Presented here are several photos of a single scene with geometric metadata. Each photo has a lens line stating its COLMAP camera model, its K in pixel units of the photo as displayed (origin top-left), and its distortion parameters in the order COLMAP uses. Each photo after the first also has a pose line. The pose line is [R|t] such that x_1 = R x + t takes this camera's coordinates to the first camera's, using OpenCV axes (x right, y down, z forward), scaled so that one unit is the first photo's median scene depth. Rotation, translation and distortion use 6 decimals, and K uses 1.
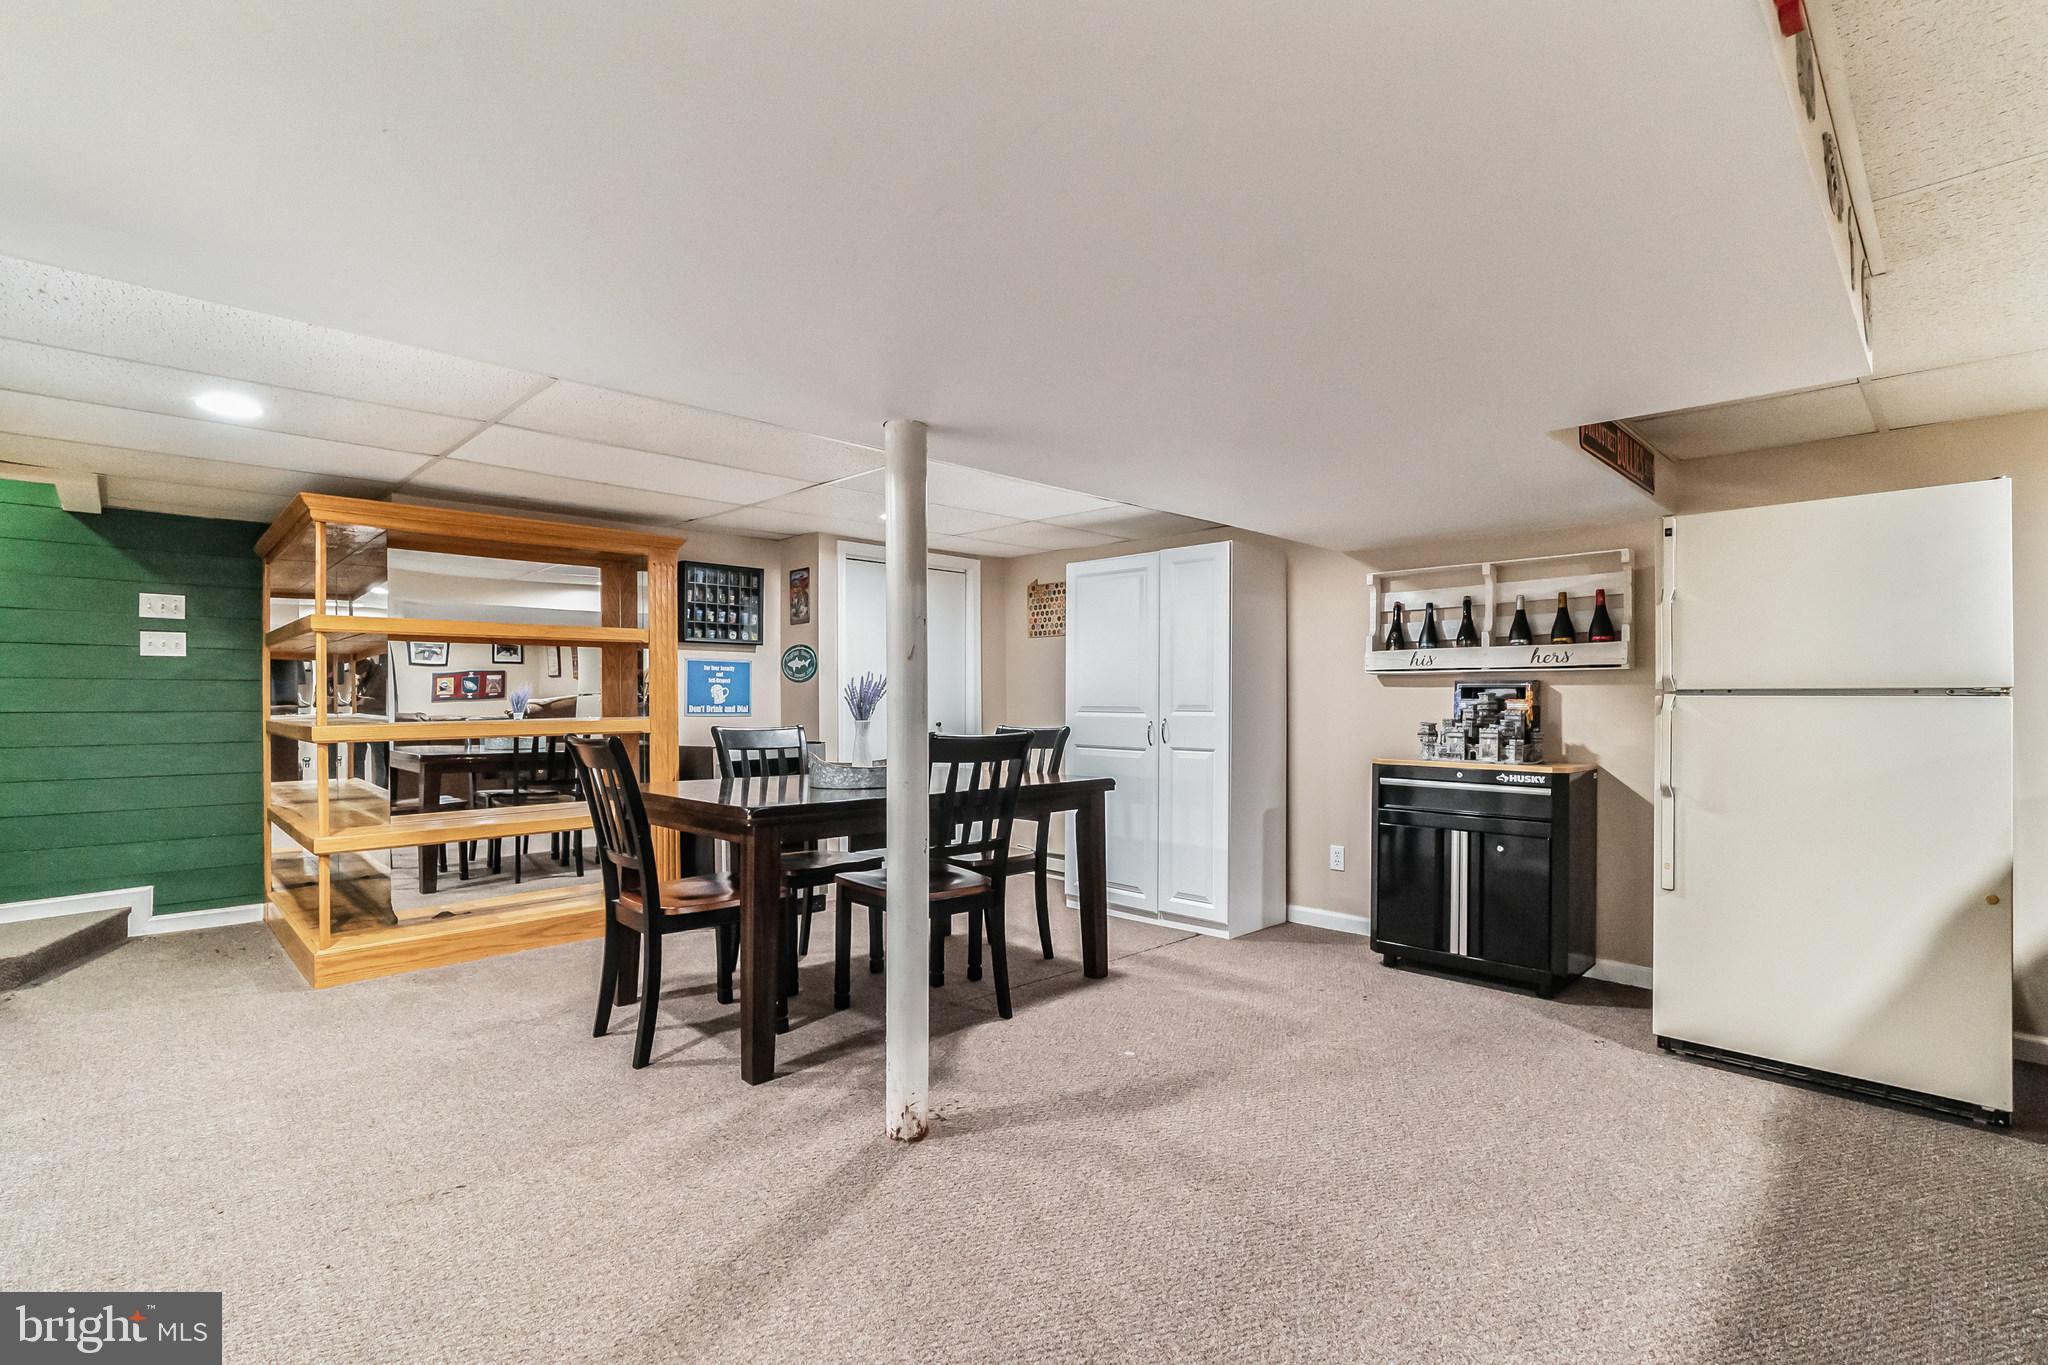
lens RADIAL K [[929.7, 0, 1023.0], [0, 929.7, 693.6], [0, 0, 1]] dist [-0.009677, 0.003225]
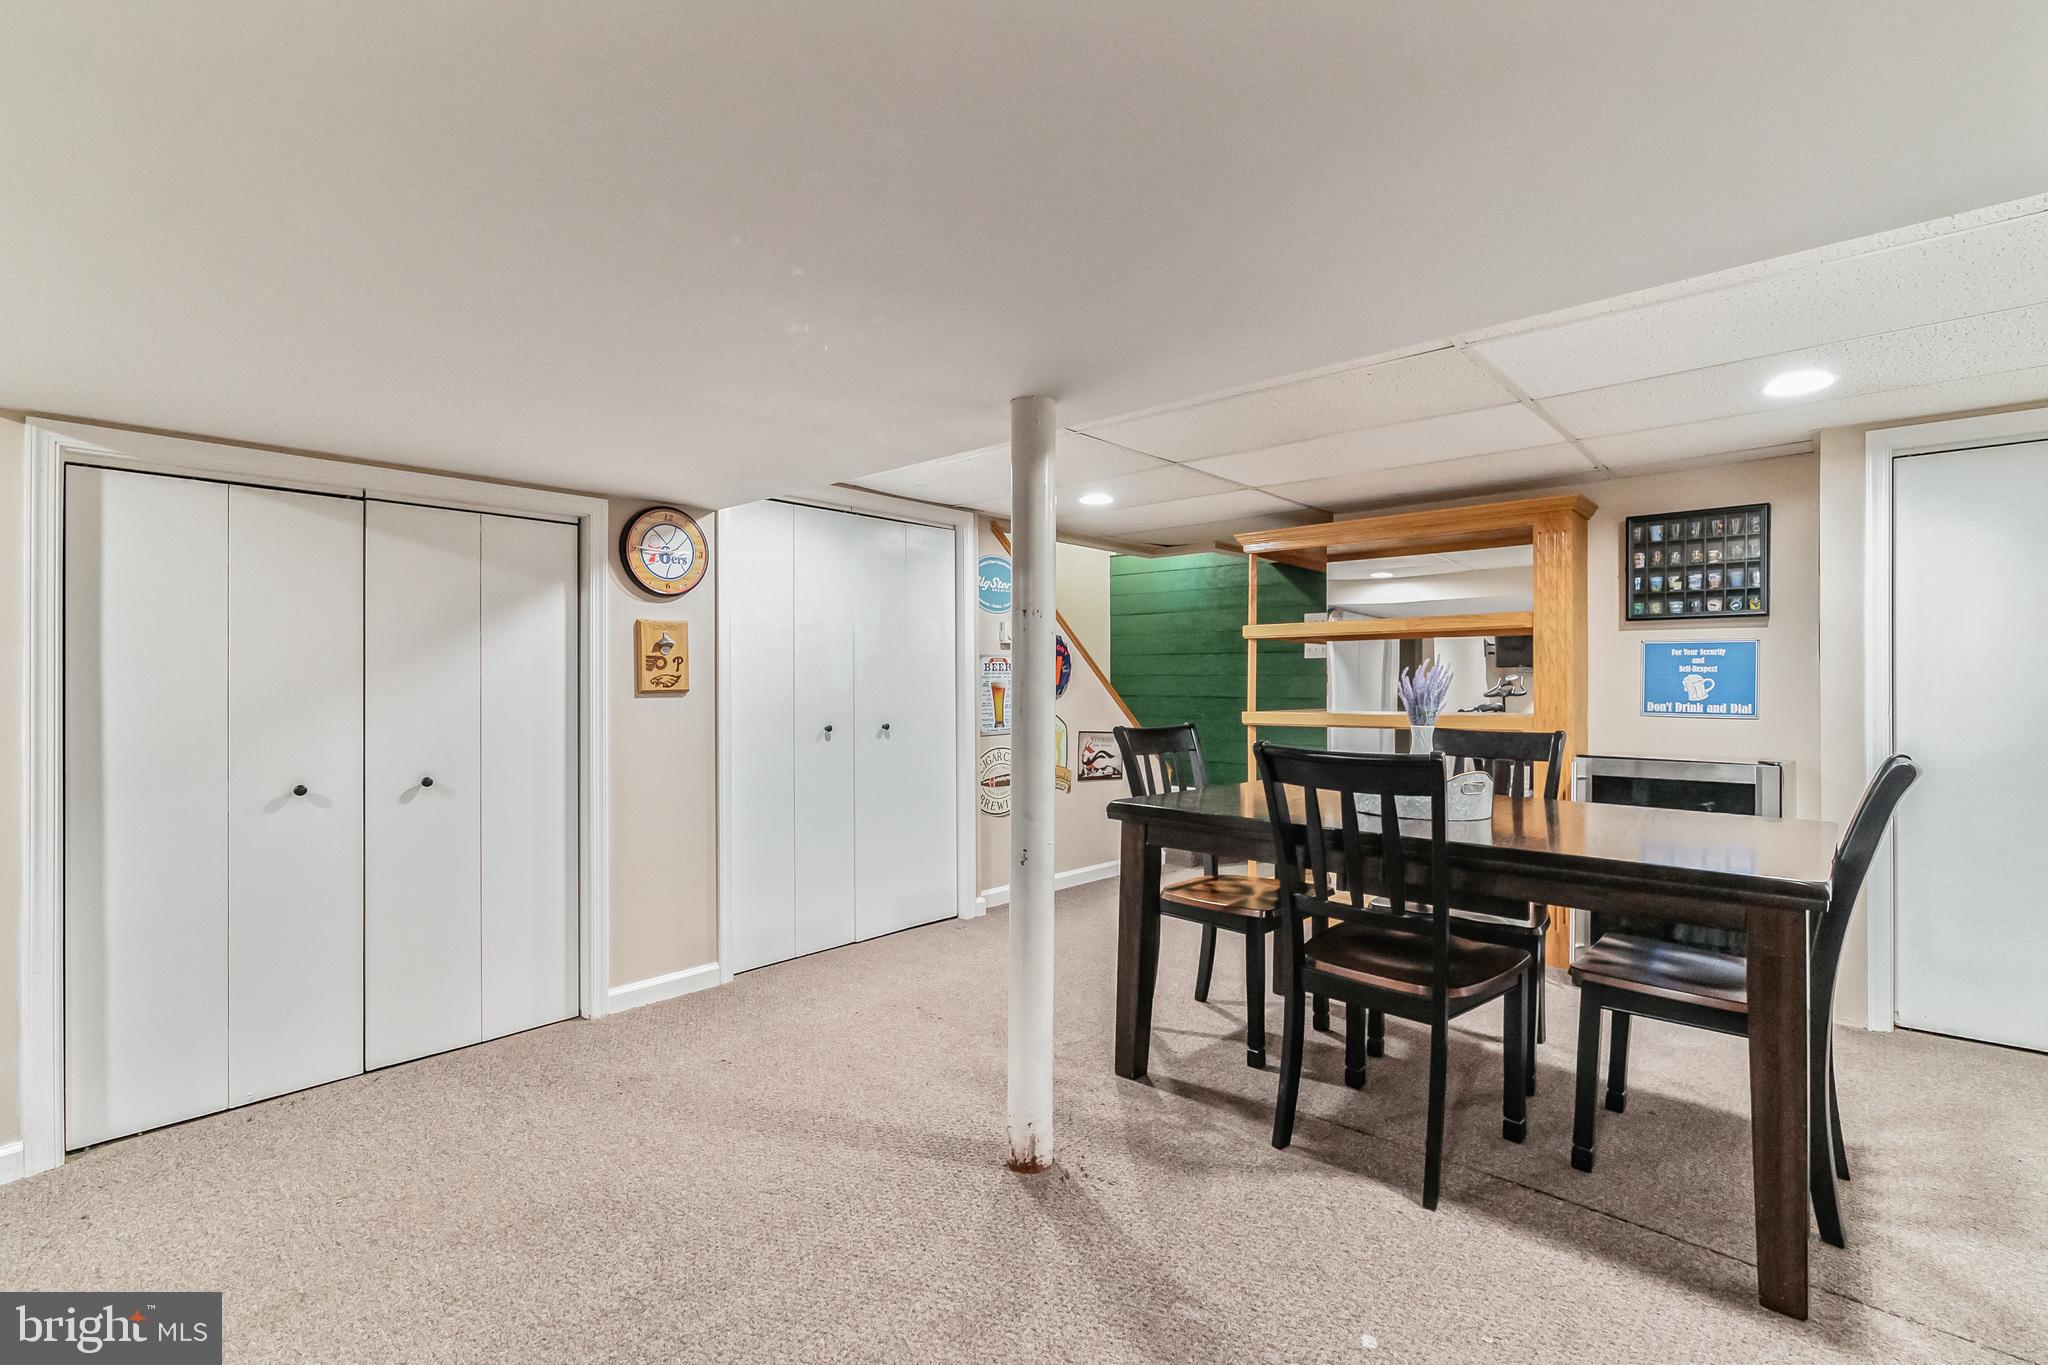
lens RADIAL K [[929.7, 0, 1023.1], [0, 929.7, 681.8], [0, 0, 1]] dist [-0.009677, 0.003225]
pose [[0.065874, 0.001026, -0.997827, 0.446884], [0.000089, 0.999999, 0.001034, -0.005539], [0.997828, -0.000157, 0.065873, 0.517325]]
